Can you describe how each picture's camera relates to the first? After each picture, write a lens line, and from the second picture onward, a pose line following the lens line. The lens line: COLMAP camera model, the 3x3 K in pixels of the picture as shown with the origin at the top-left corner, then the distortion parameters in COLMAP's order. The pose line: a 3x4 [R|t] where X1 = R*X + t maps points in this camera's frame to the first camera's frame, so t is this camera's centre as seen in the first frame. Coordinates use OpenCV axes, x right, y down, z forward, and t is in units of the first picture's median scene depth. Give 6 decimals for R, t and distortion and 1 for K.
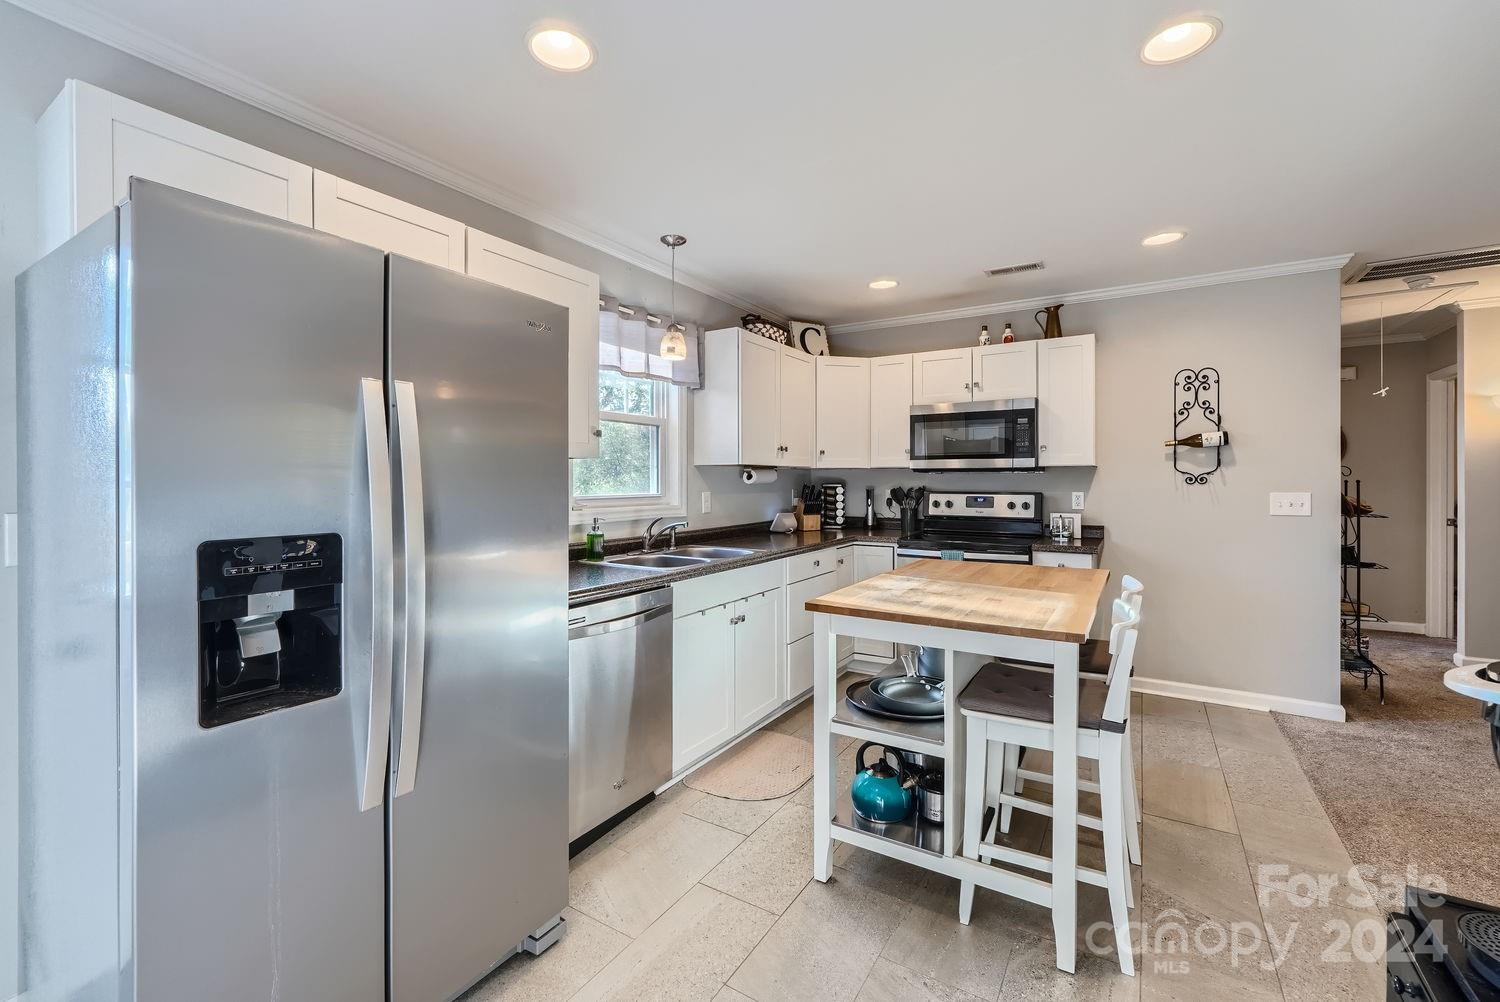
lens RADIAL K [[633.4, 0, 753.5], [0, 633.4, 486.2], [0, 0, 1]] dist [-0.009153, 0.000225]
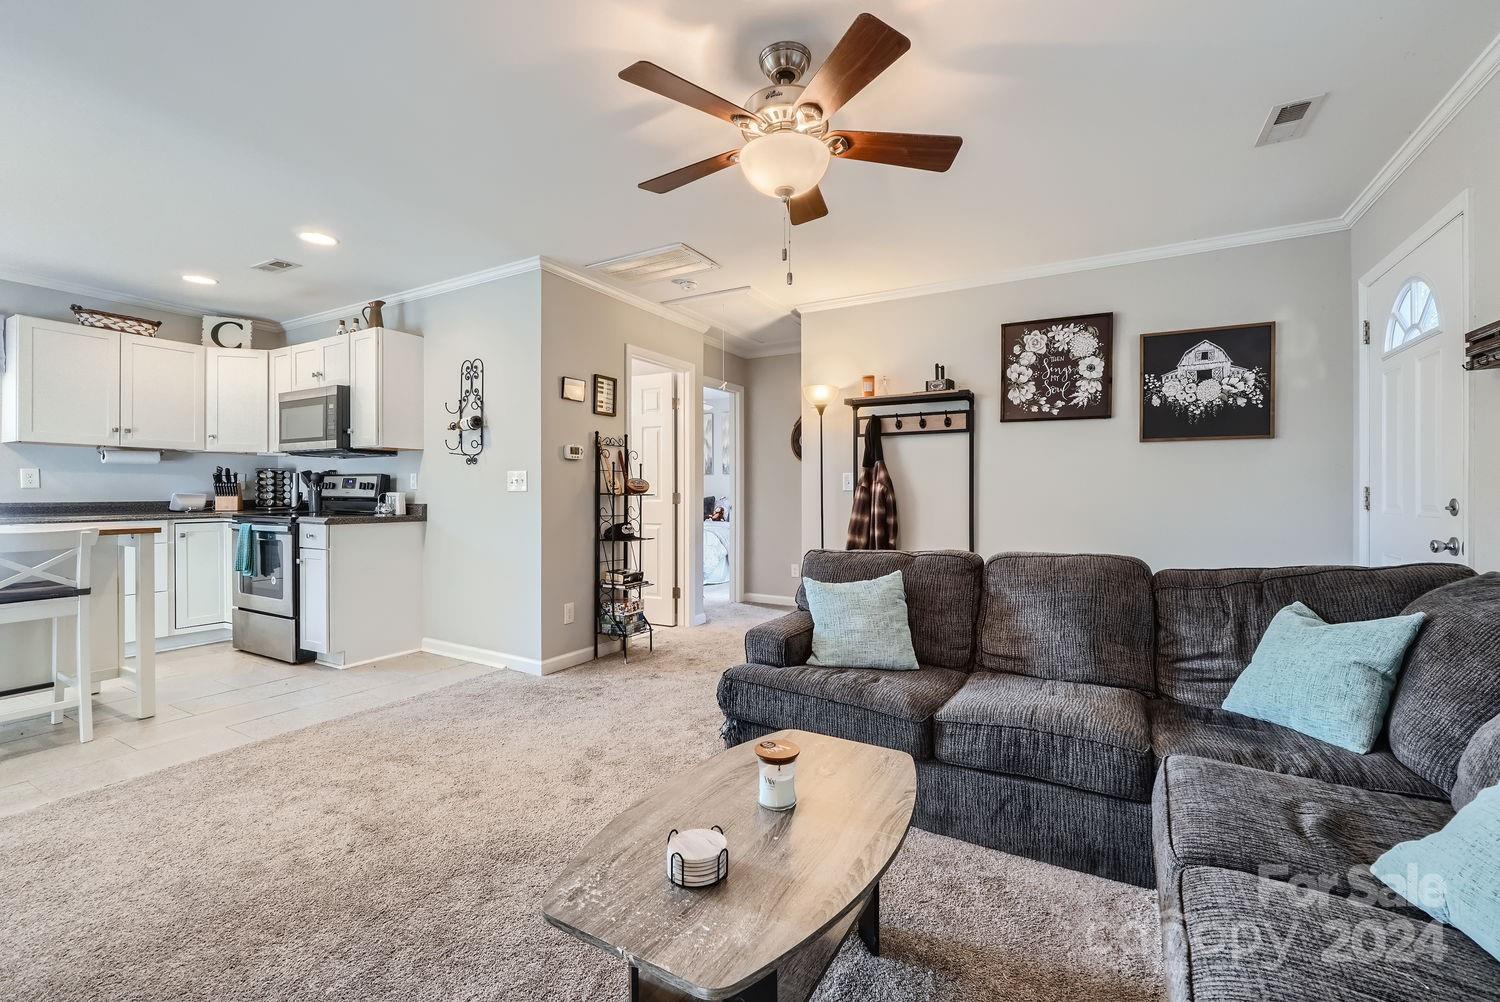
lens RADIAL K [[635.2, 0, 746.6], [0, 635.2, 495.6], [0, 0, 1]] dist [-0.009823, 0.000265]
pose [[0.999046, 0.006534, 0.043178, 1.108066], [-0.006379, 0.999973, -0.003721, 0.051190], [-0.043201, 0.003442, 0.999060, -0.123163]]
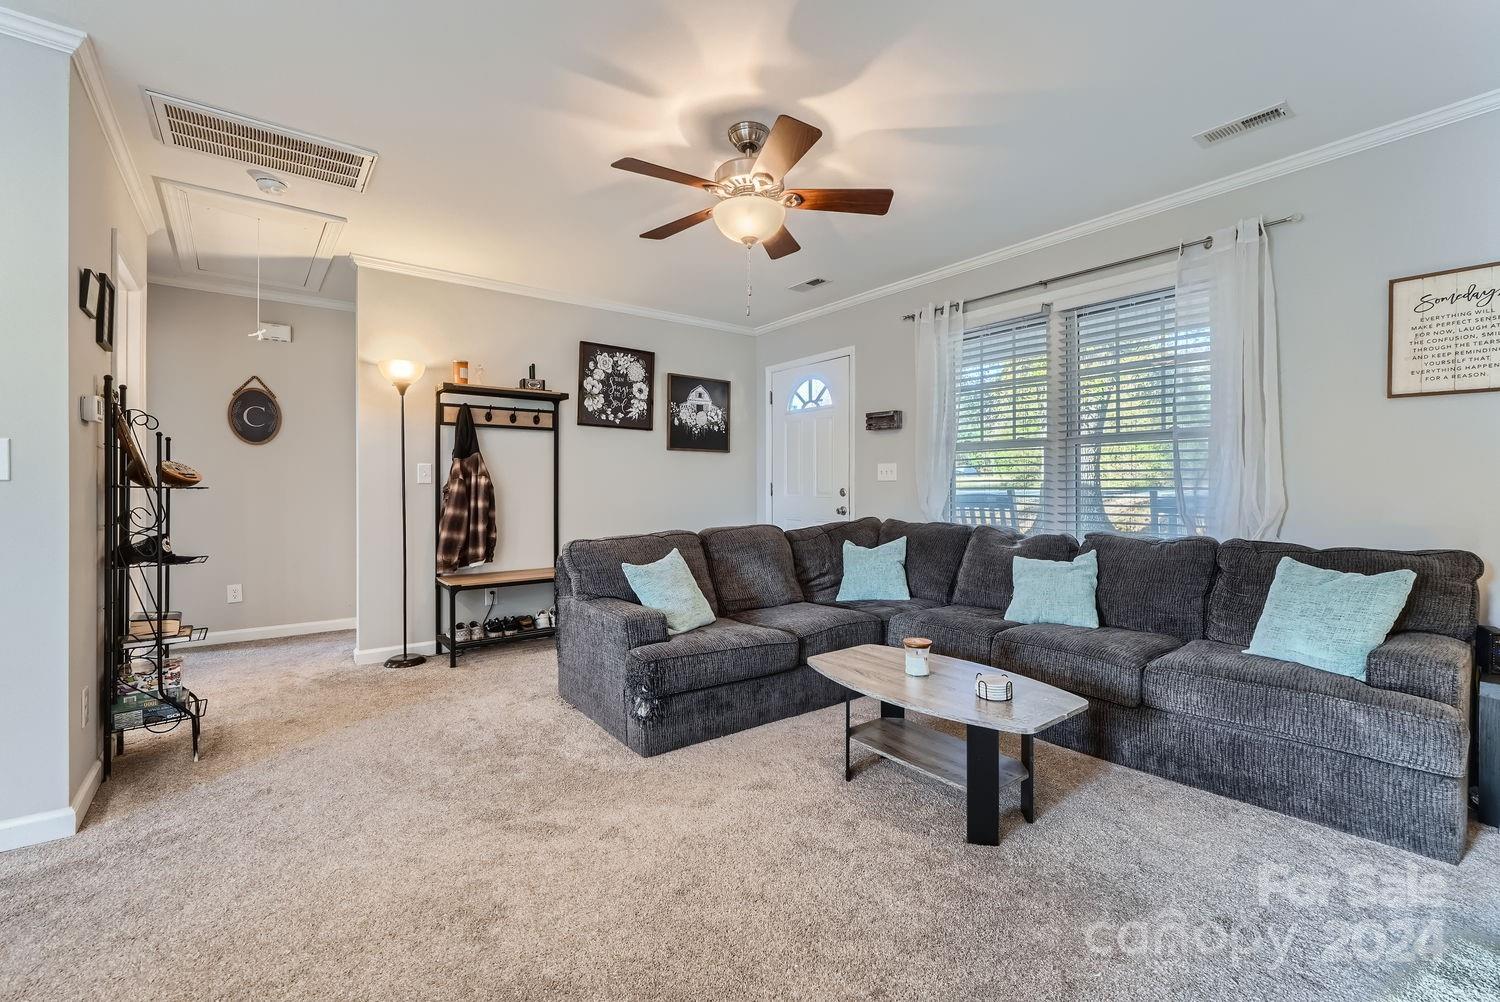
lens RADIAL K [[638.3, 0, 750.1], [0, 638.3, 488.6], [0, 0, 1]] dist [-0.002306, 0.000250]
pose [[0.341827, 0.004455, 0.939752, 0.535908], [0.006804, 0.999951, -0.007216, 0.056322], [-0.939738, 0.008861, 0.341780, 0.179858]]
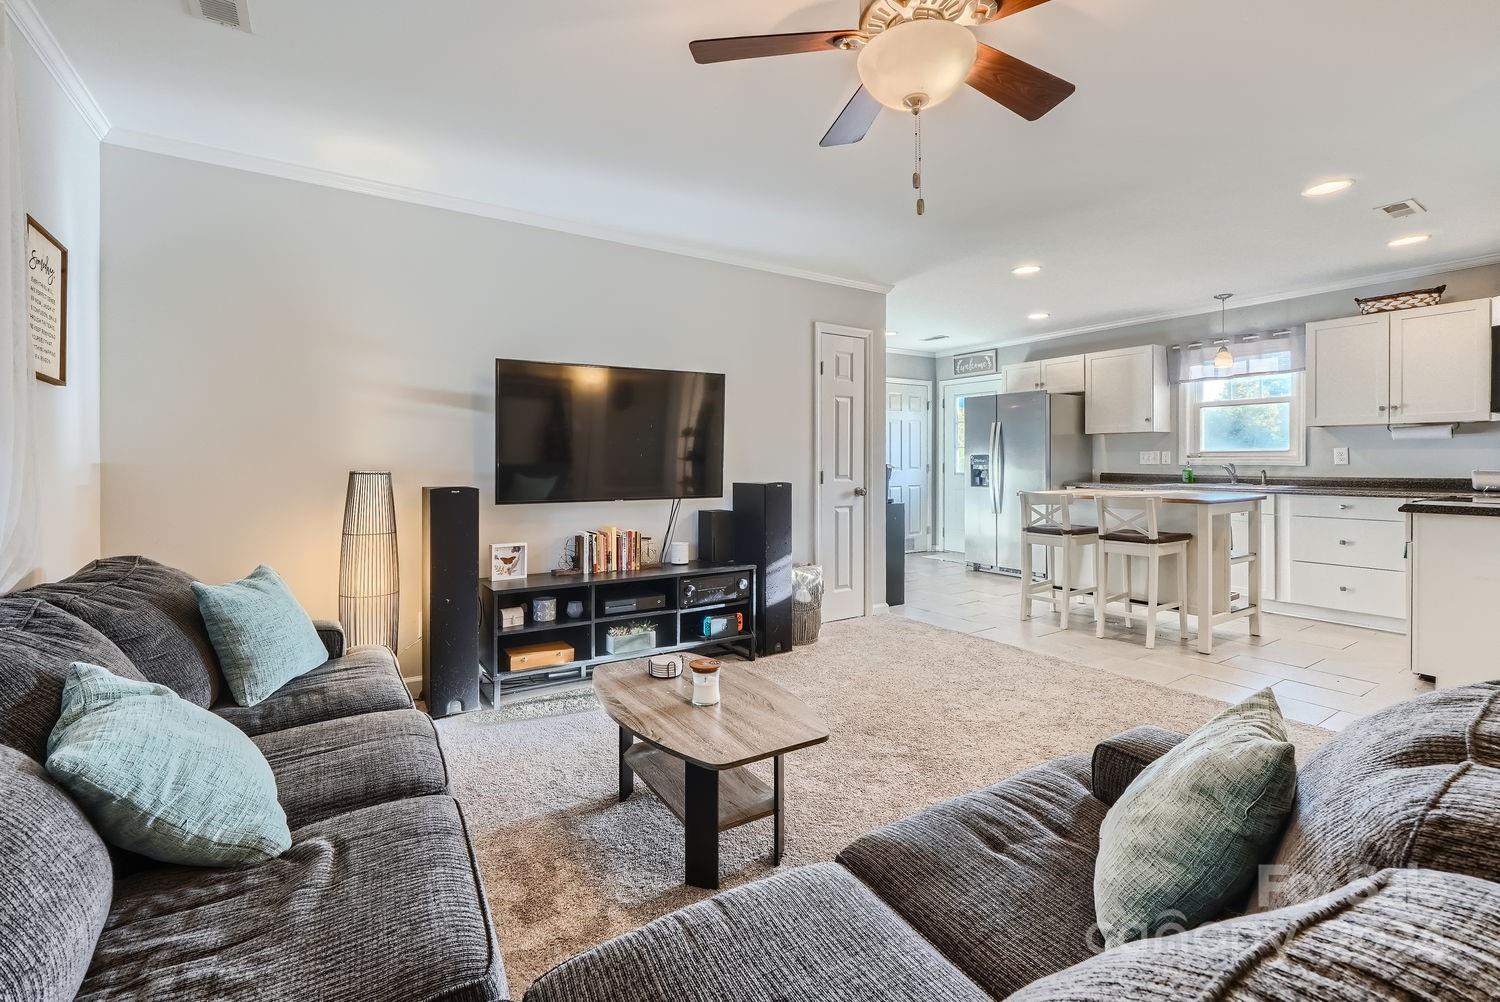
lens RADIAL K [[655.2, 0, 753.9], [0, 655.2, 462.3], [0, 0, 1]] dist [-0.009124, -0.000025]
pose [[-0.427314, 0.009544, -0.904053, 1.599060], [-0.001656, 0.999934, 0.011339, 0.024551], [0.904102, 0.006342, -0.427270, 0.502390]]
